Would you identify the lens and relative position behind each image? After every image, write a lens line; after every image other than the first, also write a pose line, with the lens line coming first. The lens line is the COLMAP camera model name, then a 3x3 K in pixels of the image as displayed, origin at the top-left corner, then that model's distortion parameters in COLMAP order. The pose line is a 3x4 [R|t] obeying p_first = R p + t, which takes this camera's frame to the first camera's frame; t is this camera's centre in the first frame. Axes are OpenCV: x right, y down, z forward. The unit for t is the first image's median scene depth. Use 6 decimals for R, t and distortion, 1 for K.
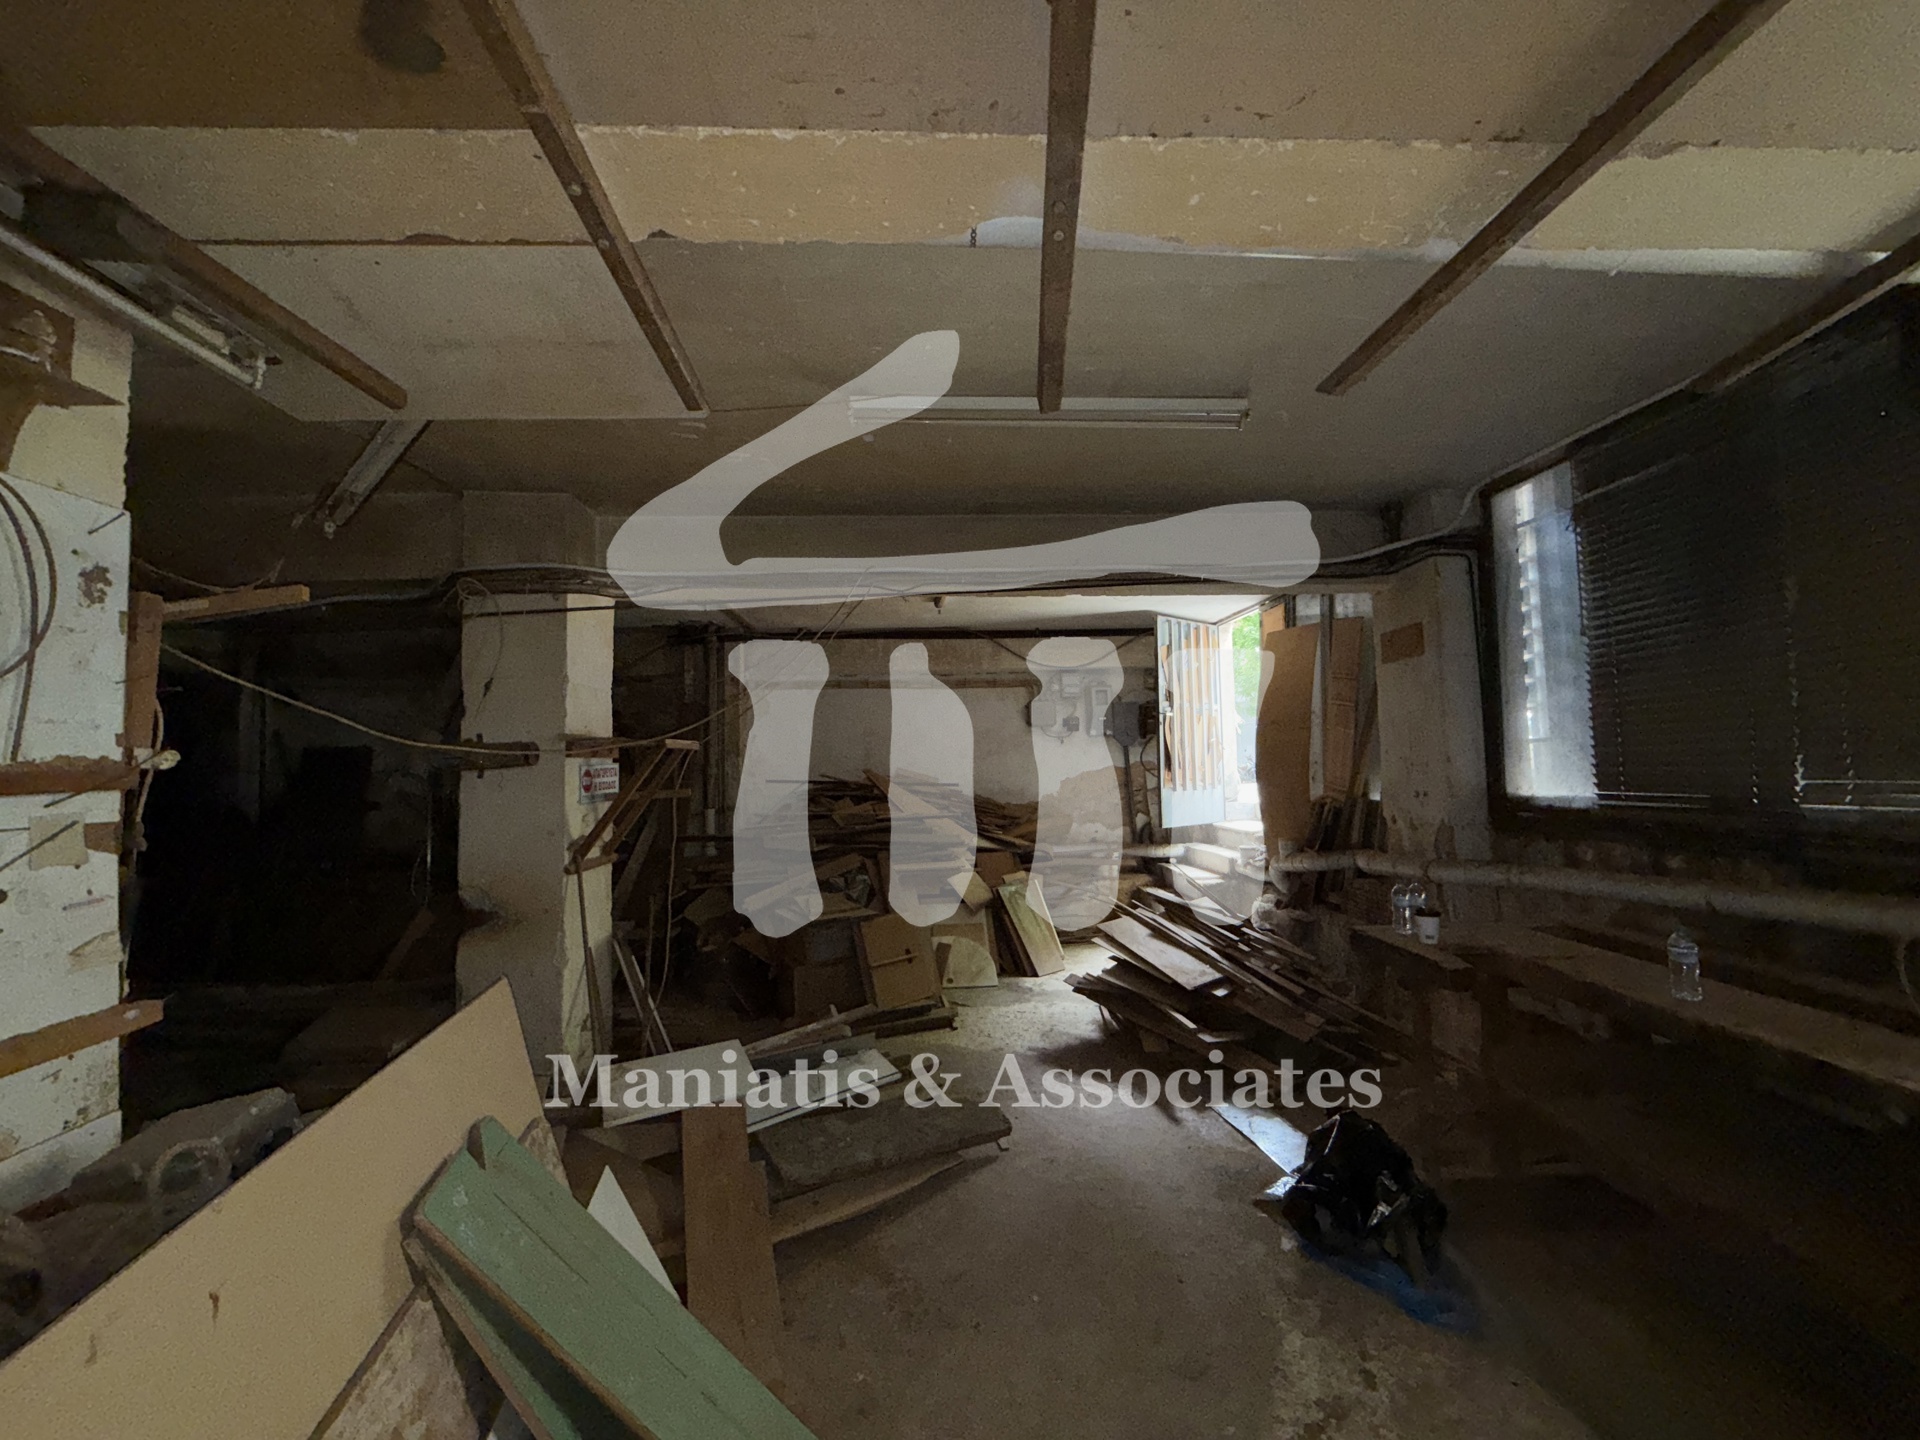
lens RADIAL K [[770.7, 0, 960.0], [0, 770.7, 720.0], [0, 0, 1]] dist [0.031090, -0.000072]
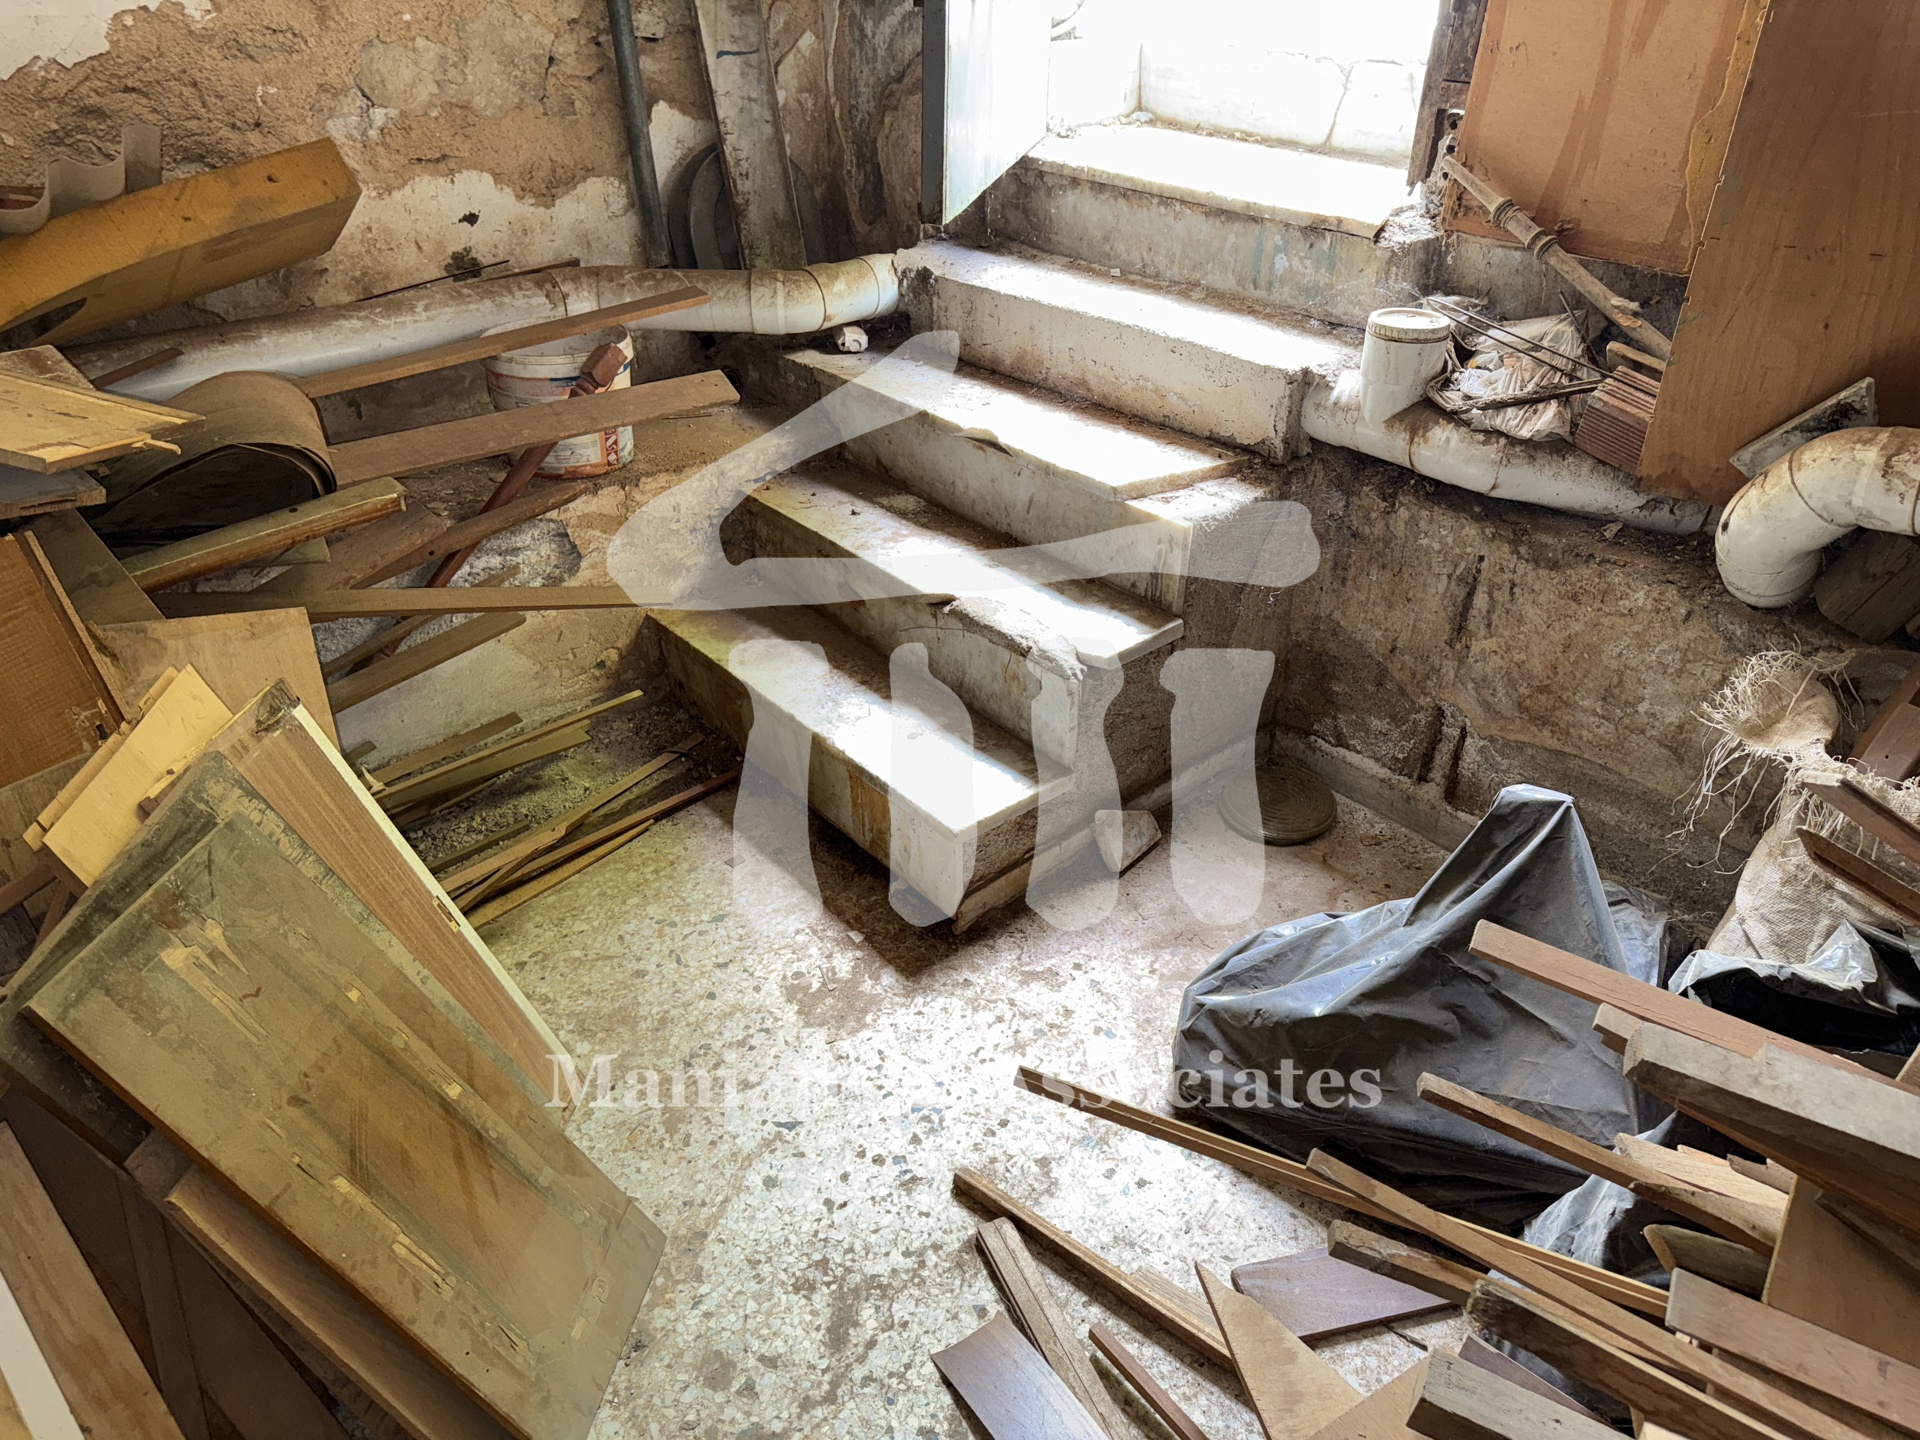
lens RADIAL K [[1330.0, 0, 960.0], [0, 1330.0, 720.0], [0, 0, 1]] dist [0.105695, -0.143929]
pose [[0.781403, -0.301851, 0.546165, 0.075297], [-0.065815, 0.830480, 0.553147, 0.081518], [-0.620547, -0.468176, 0.629073, 1.008976]]
